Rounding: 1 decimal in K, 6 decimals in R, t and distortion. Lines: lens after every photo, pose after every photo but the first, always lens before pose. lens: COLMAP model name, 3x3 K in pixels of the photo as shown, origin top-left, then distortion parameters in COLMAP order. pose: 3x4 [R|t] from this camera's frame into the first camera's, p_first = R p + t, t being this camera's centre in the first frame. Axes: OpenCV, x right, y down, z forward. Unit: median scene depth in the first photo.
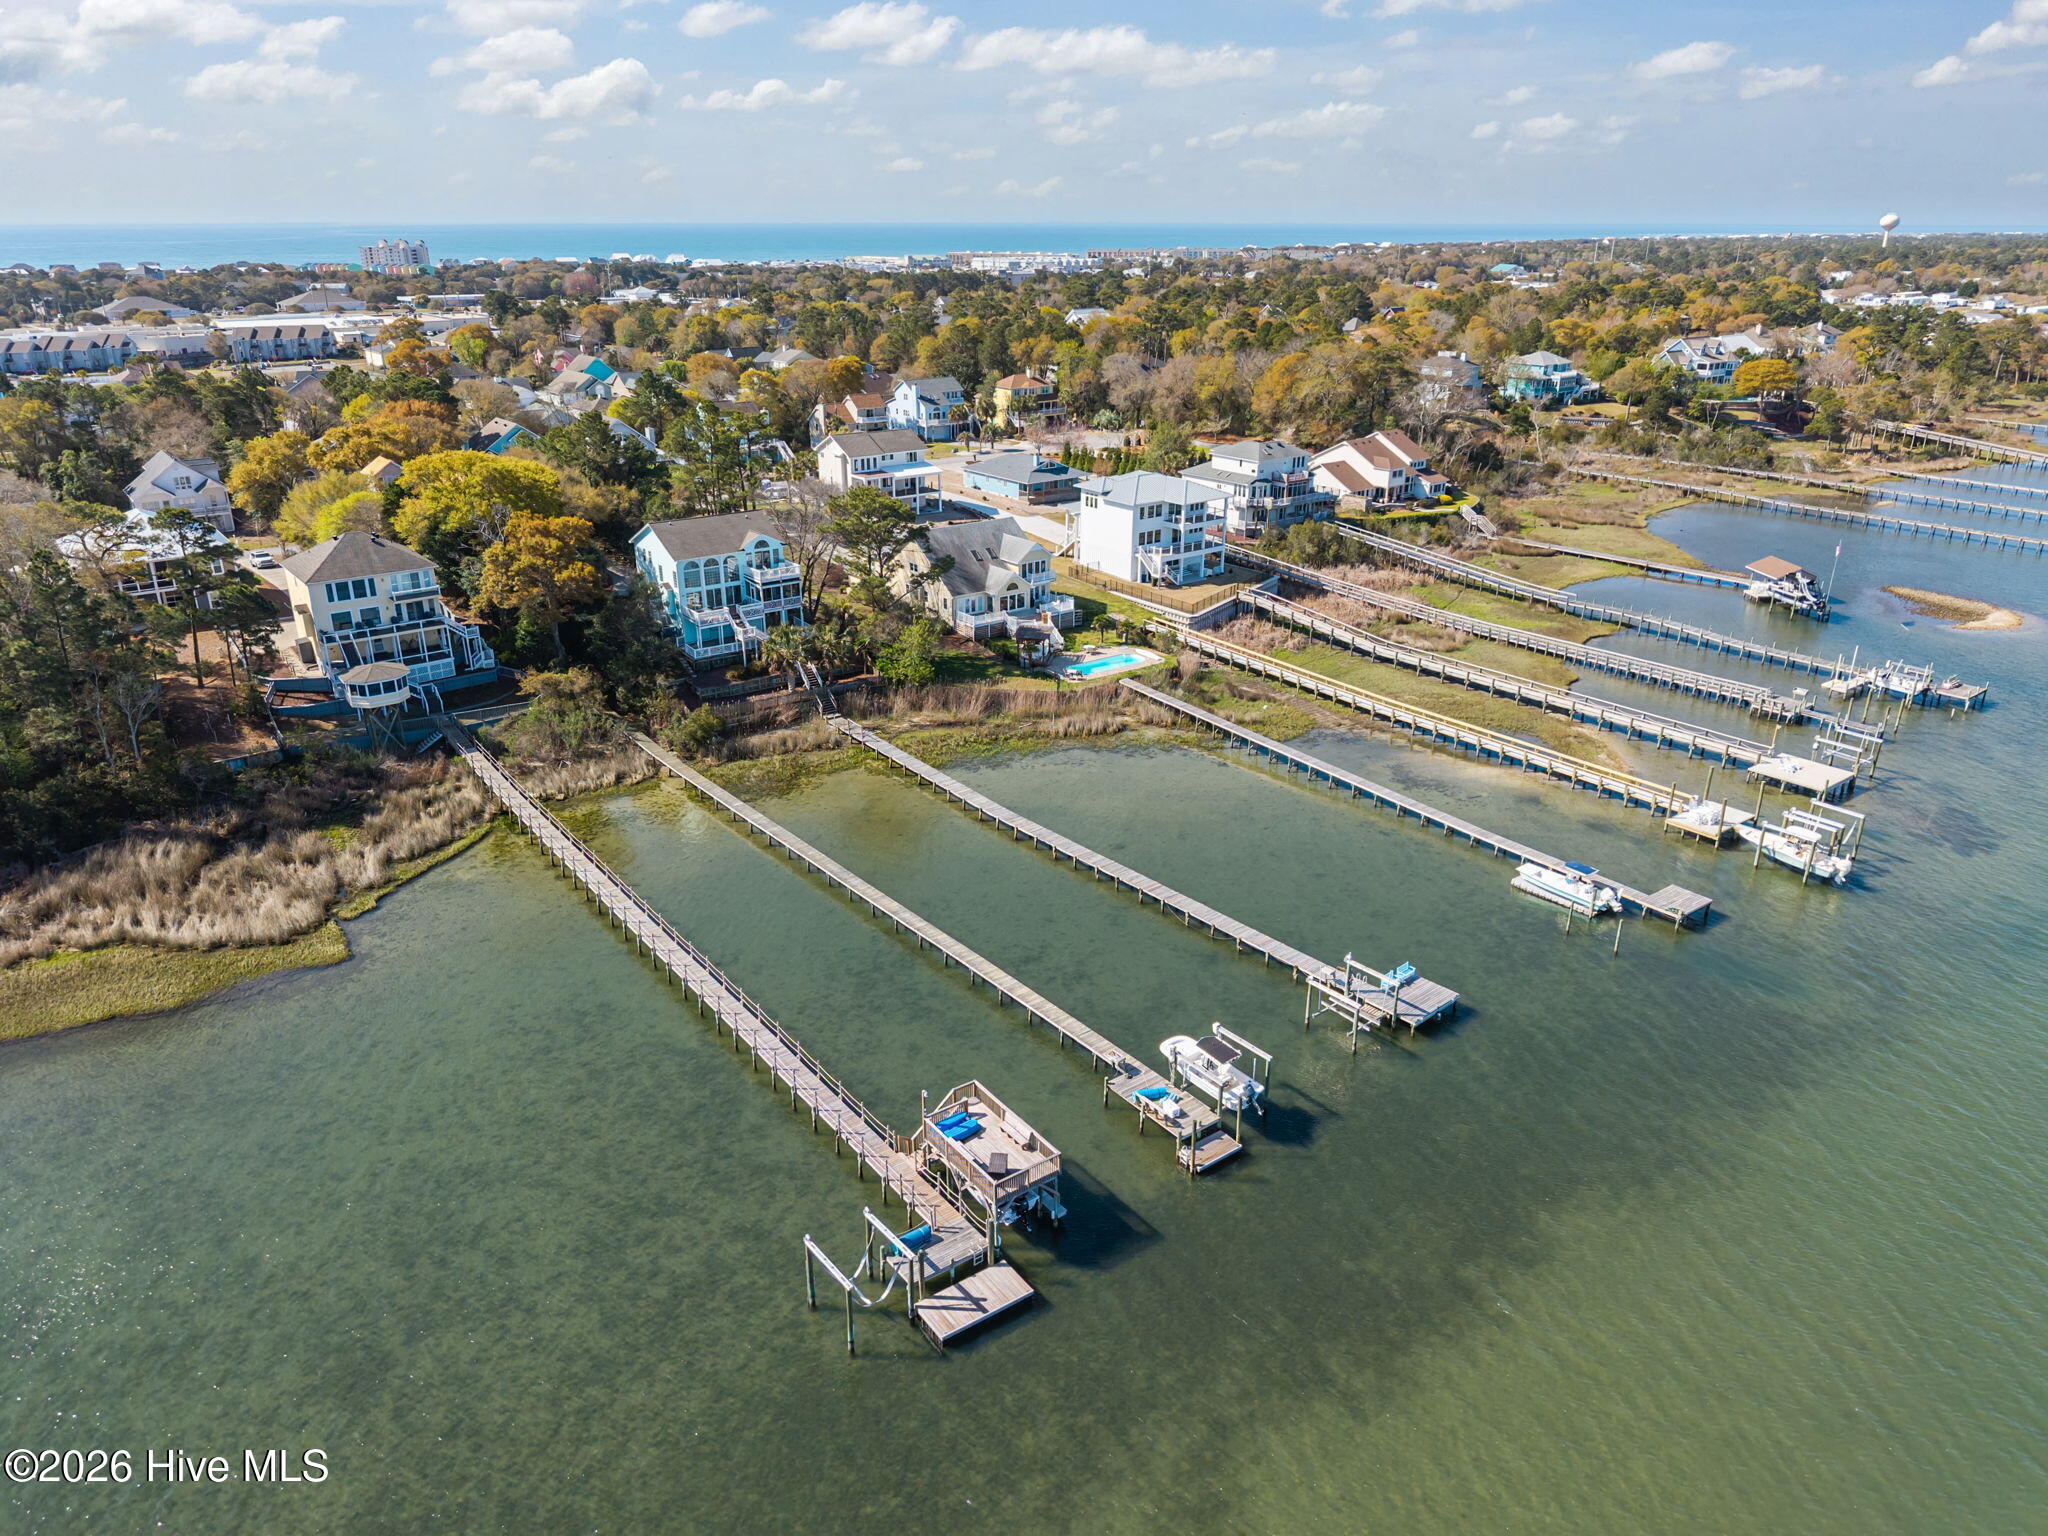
lens RADIAL K [[1364.4, 0, 1022.6], [0, 1364.4, 769.3], [0, 0, 1]] dist [0.034119, -0.038015]
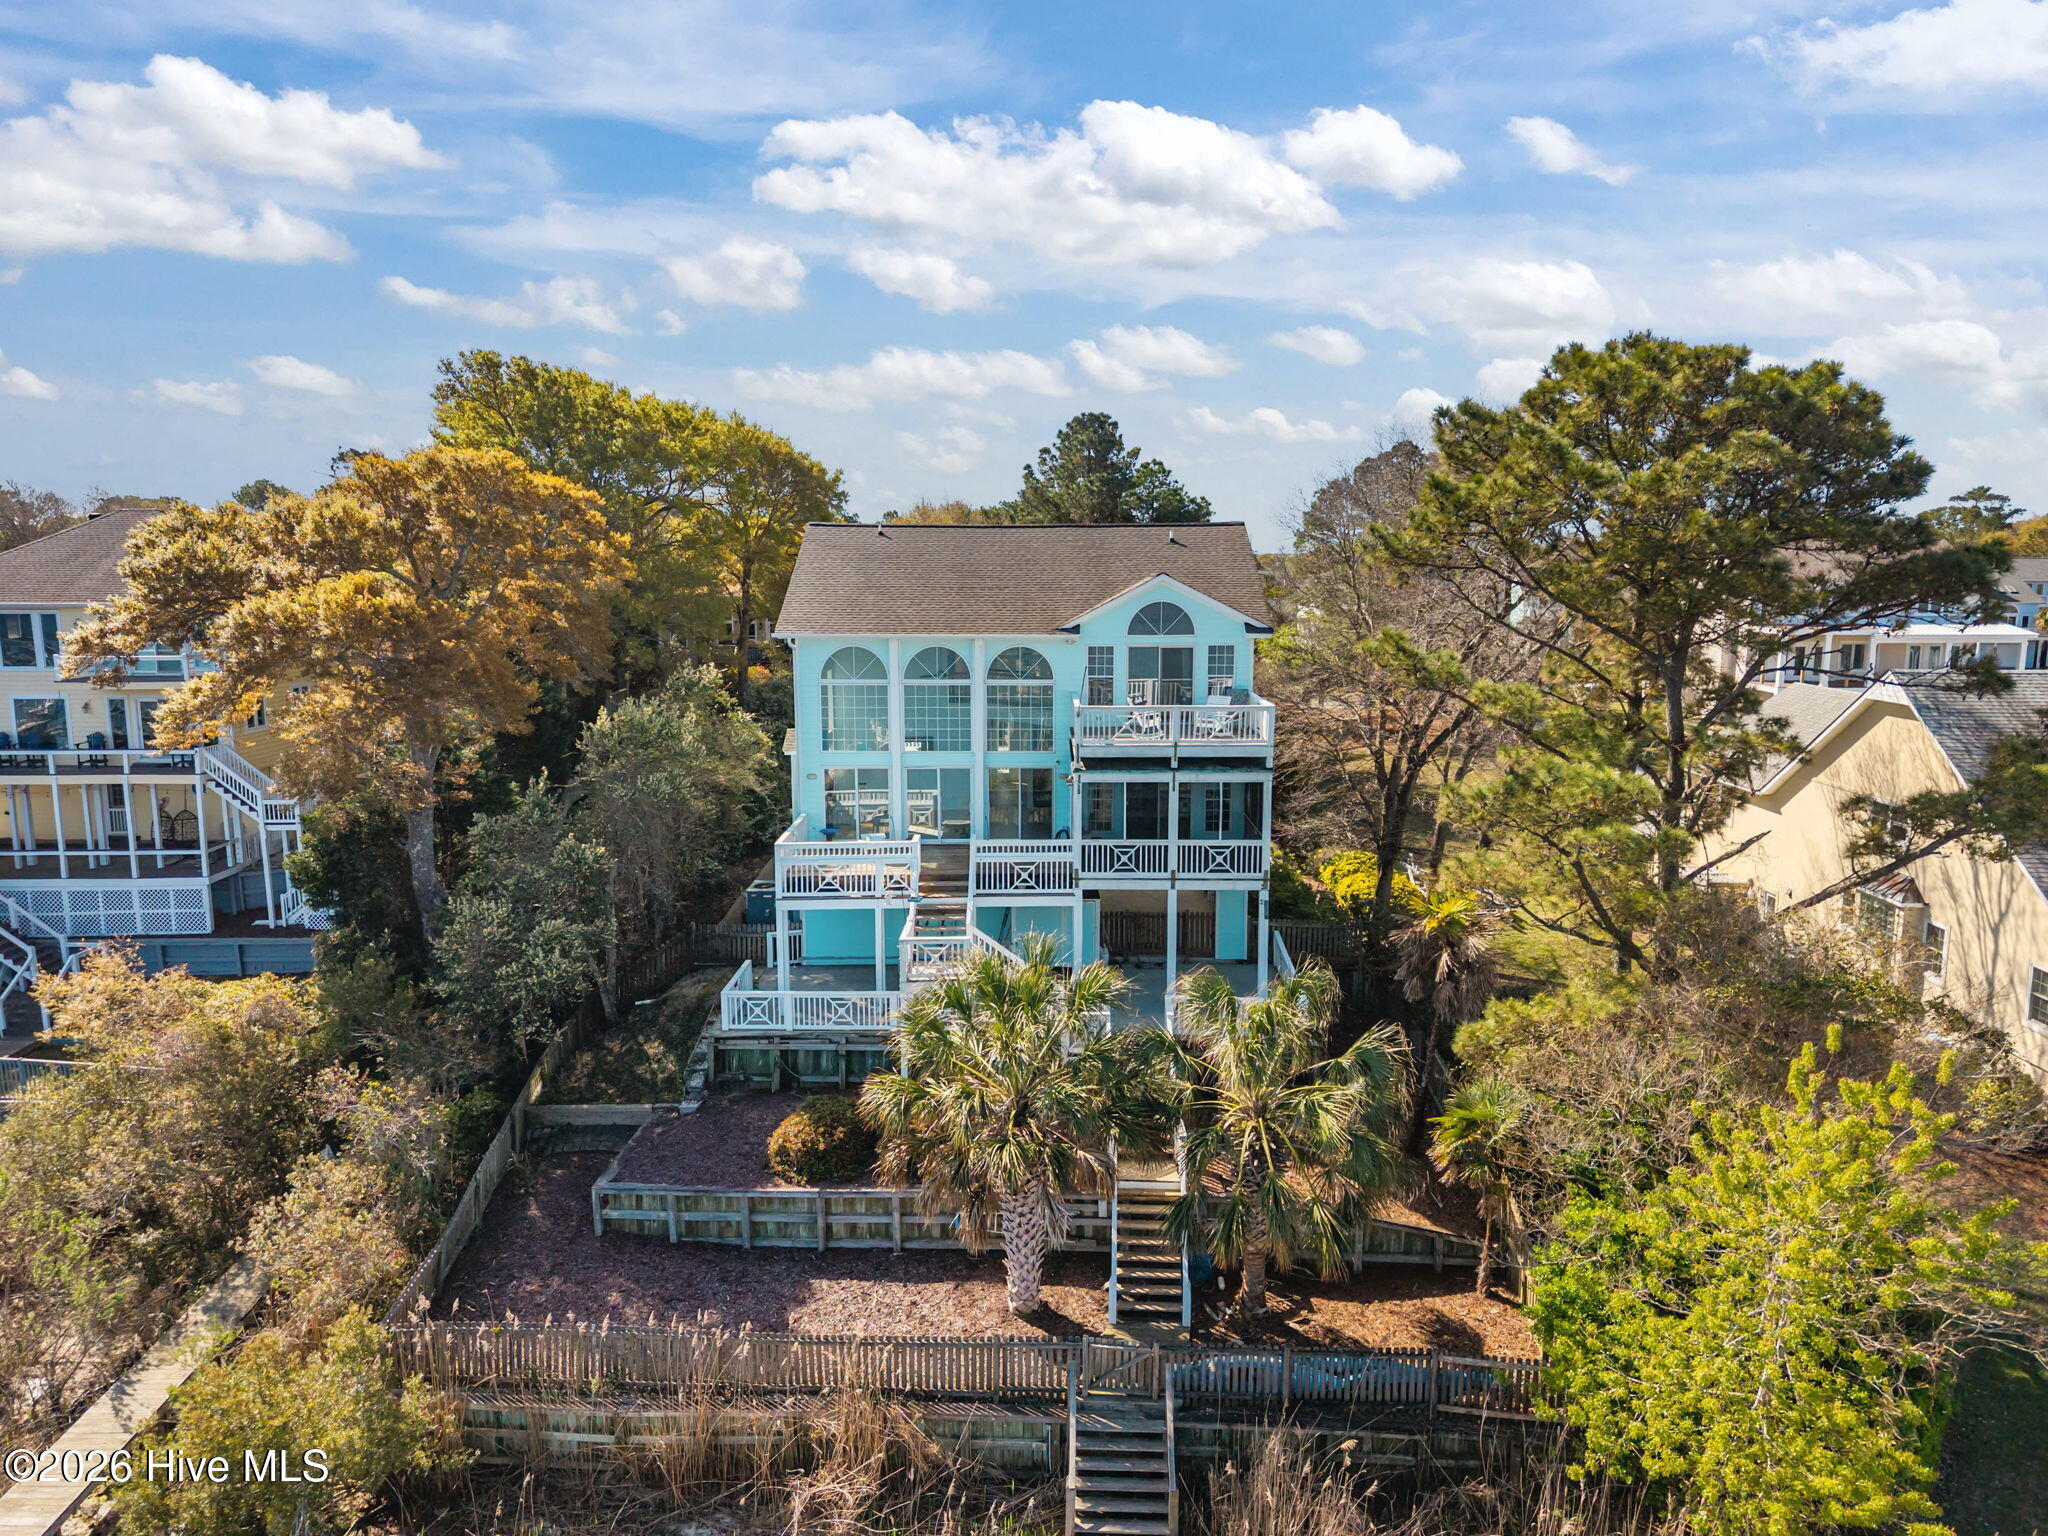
lens RADIAL K [[1477.3, 0, 1024.0], [0, 1477.3, 768.0], [0, 0, 1]] dist [0.054055, 0.001482]
pose [[0.757724, 0.087773, -0.646646, -0.029166], [-0.235810, 0.960784, -0.145904, -0.070182], [0.608480, 0.263041, 0.748706, 0.592020]]
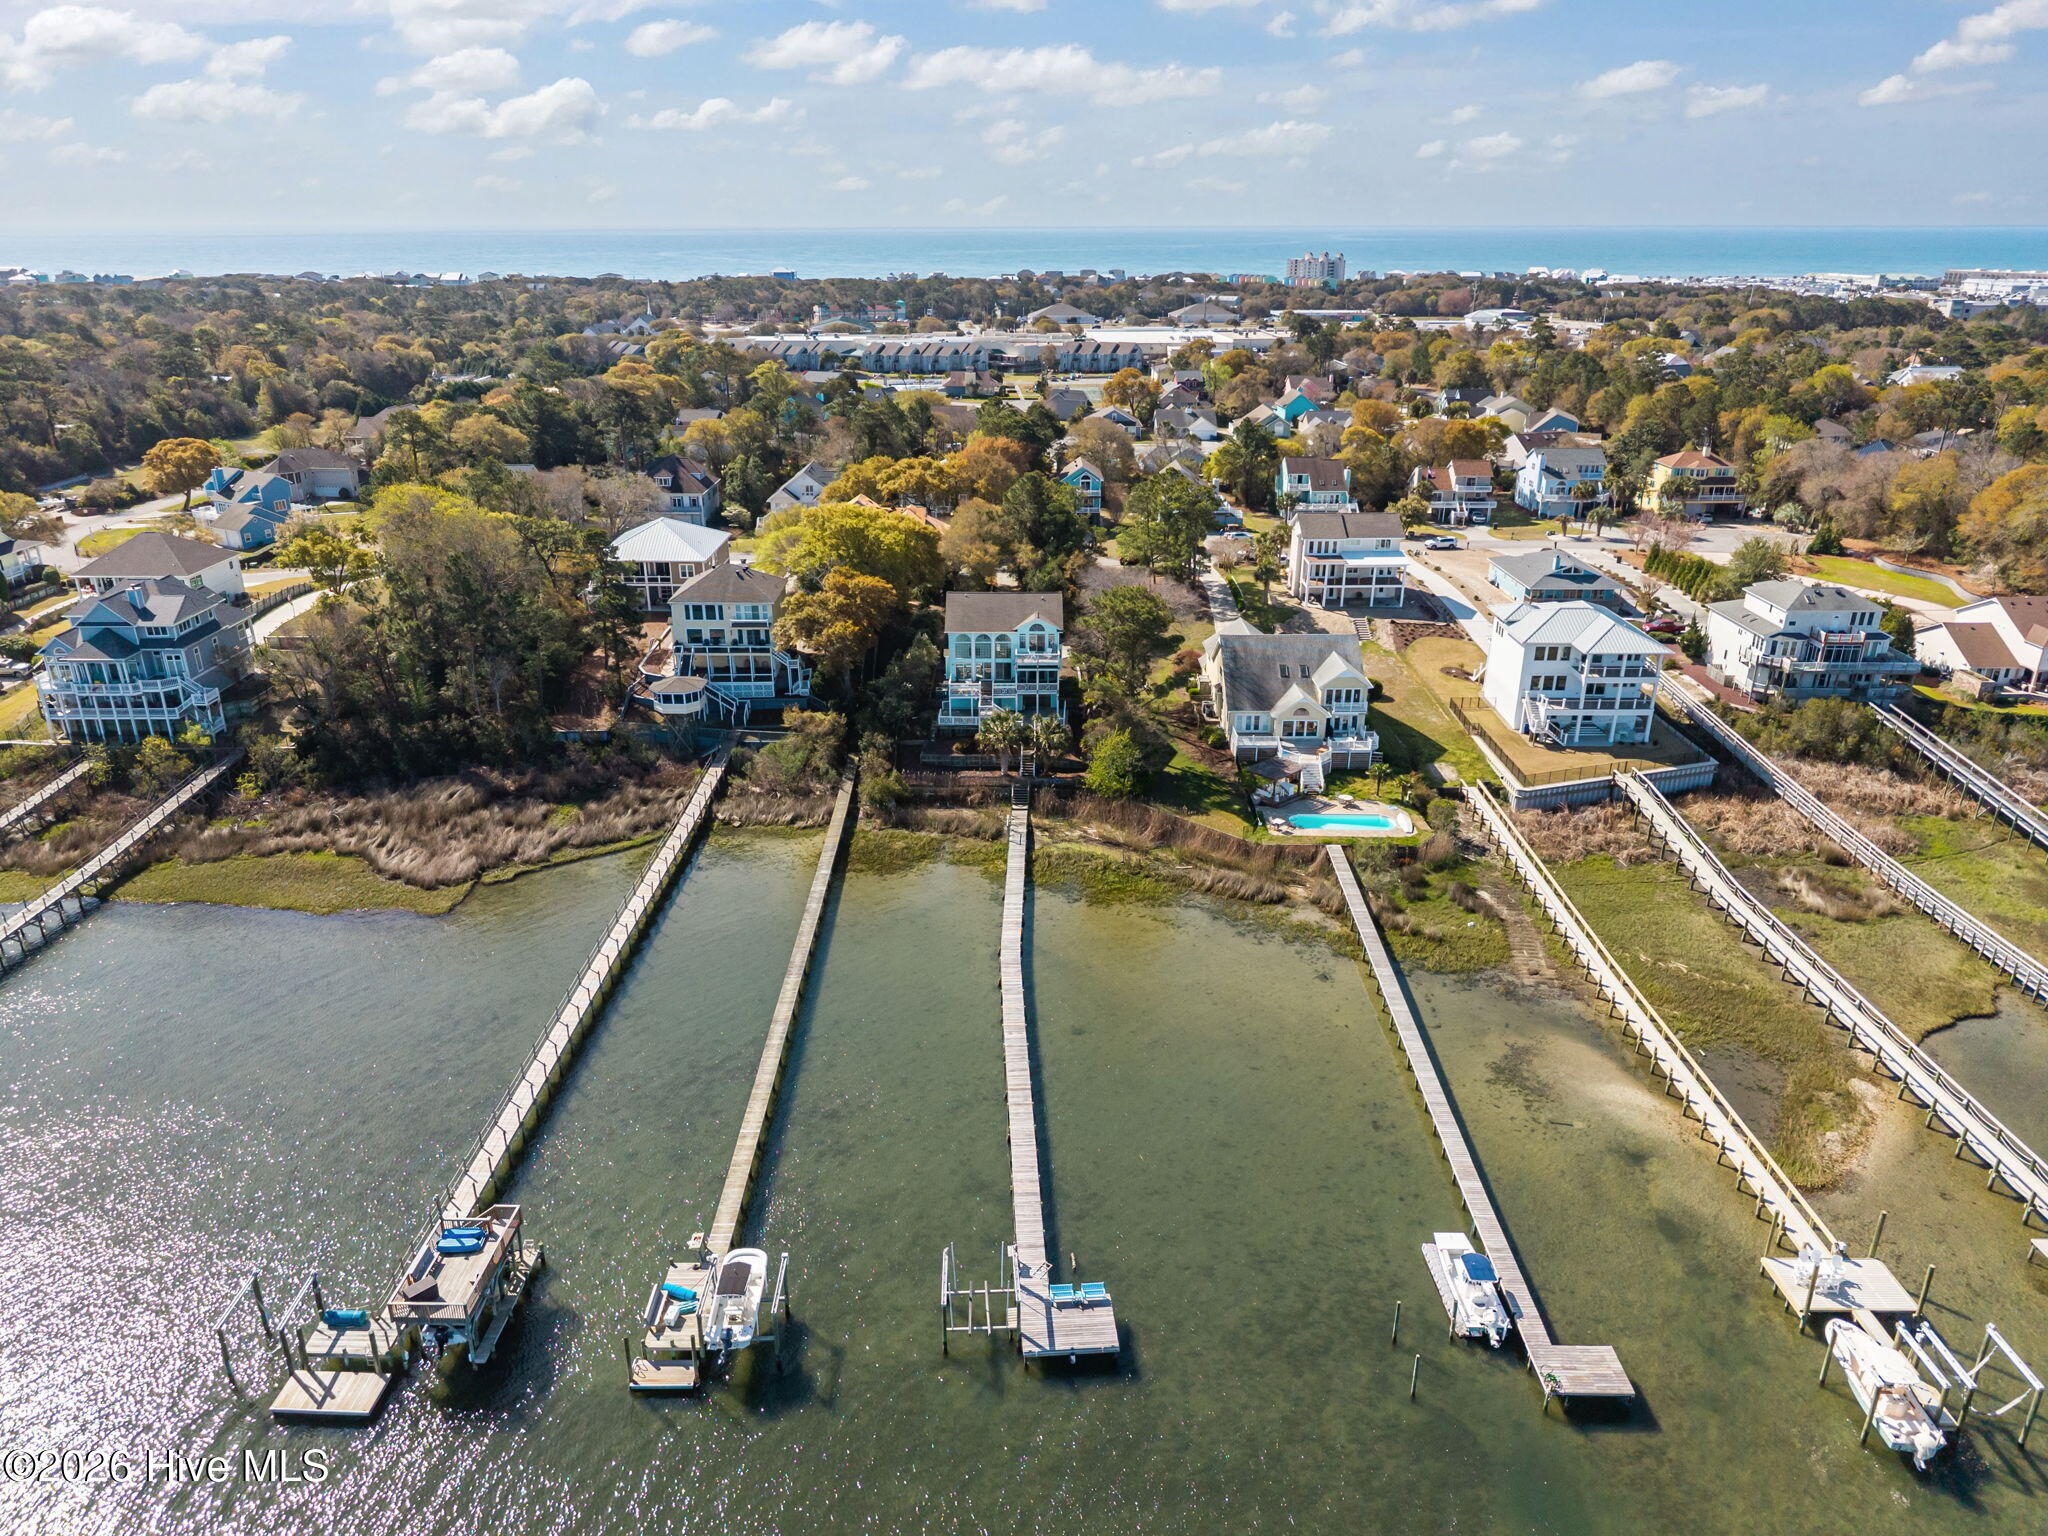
lens RADIAL K [[1360.9, 0, 1024.0], [0, 1360.9, 768.0], [0, 0, 1]] dist [0.047589, -0.060536]
pose [[0.794772, 0.223312, -0.564331, 0.296050], [-0.224743, 0.972033, 0.068128, -0.095885], [0.563762, 0.072683, 0.822733, 0.123145]]
